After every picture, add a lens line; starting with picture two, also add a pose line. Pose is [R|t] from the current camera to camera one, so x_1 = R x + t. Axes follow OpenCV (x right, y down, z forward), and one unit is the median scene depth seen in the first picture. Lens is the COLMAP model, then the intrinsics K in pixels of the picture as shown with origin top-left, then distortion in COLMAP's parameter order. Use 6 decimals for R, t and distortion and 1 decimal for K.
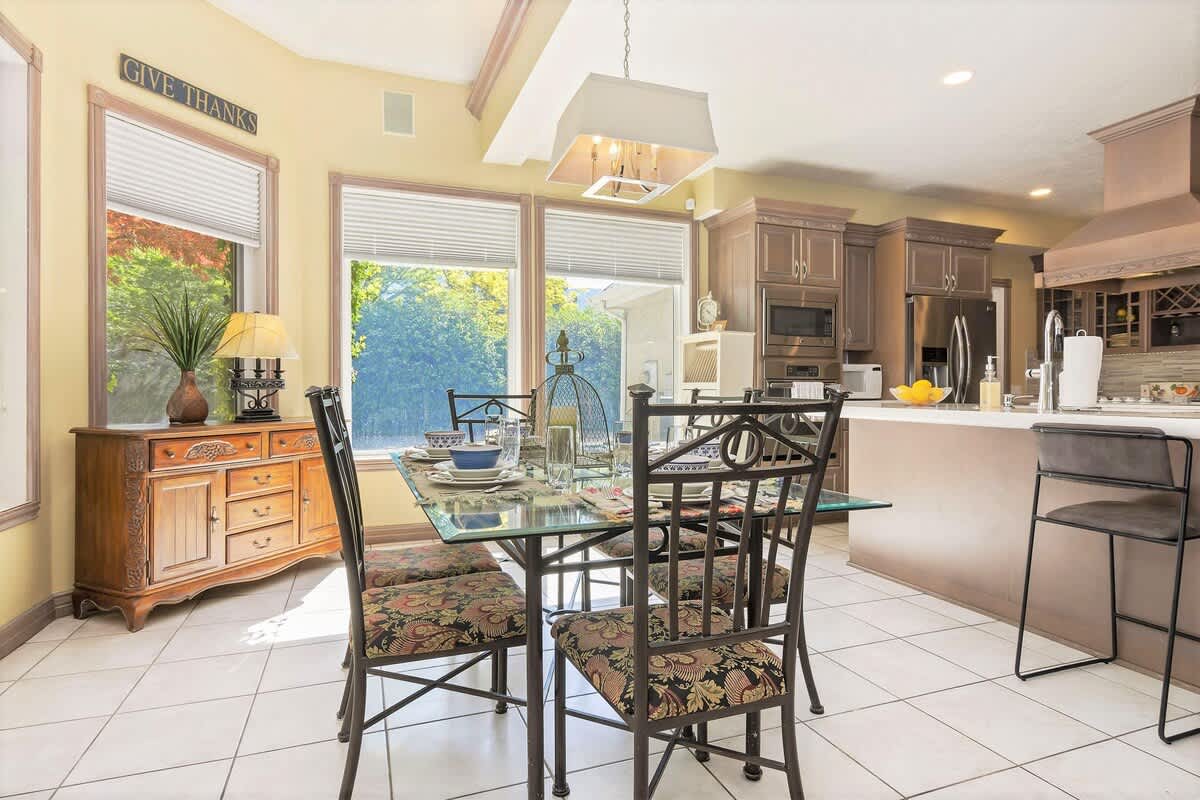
lens RADIAL K [[648.2, 0, 605.7], [0, 648.2, 391.9], [0, 0, 1]] dist [0.001697, -0.000469]
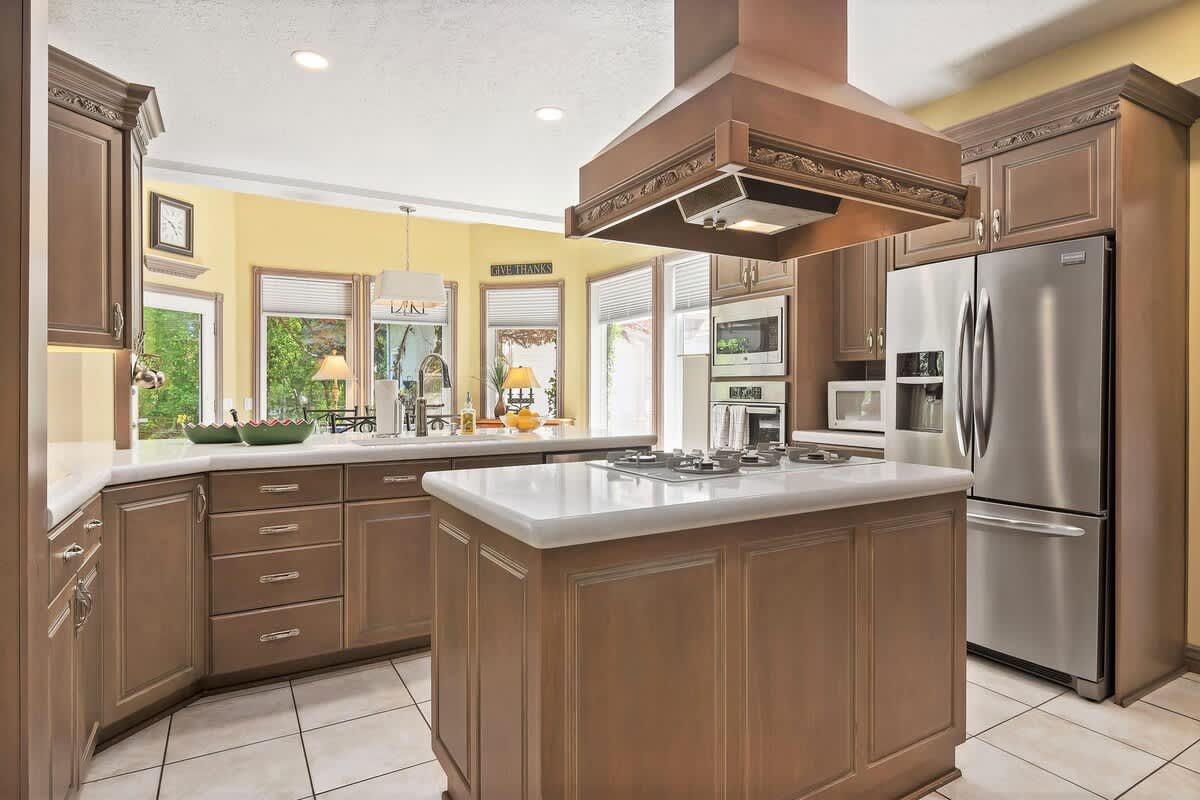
lens RADIAL K [[648.2, 0, 592.0], [0, 648.2, 393.4], [0, 0, 1]] dist [0.001697, -0.000469]
pose [[0.148817, 0.003407, -0.988859, 1.573059], [-0.011146, 0.999936, 0.001768, -0.042104], [0.988802, 0.010759, 0.148845, 0.924153]]
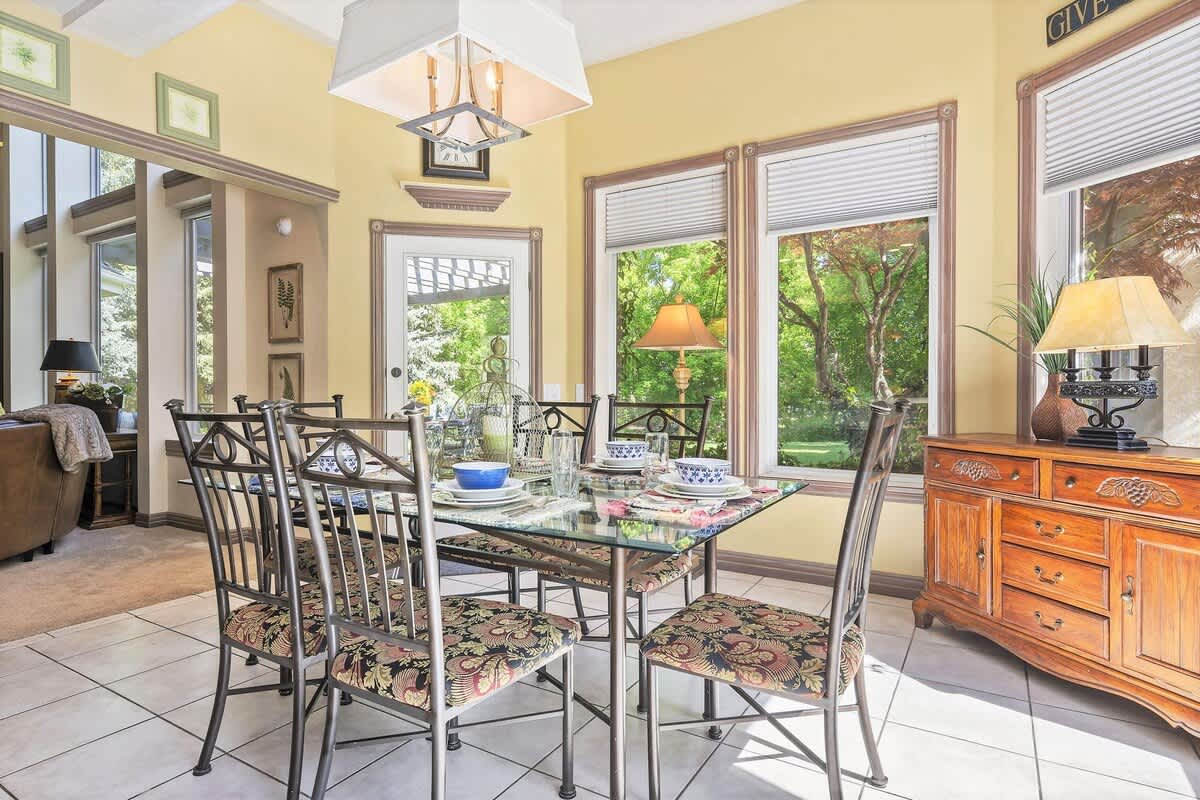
lens RADIAL K [[648.2, 0, 599.4], [0, 648.2, 395.4], [0, 0, 1]] dist [0.001697, -0.000469]
pose [[-0.788519, 0.007680, -0.614962, 0.261063], [-0.006535, 0.999761, 0.020865, -0.016602], [0.614975, 0.020472, -0.788281, 1.210270]]
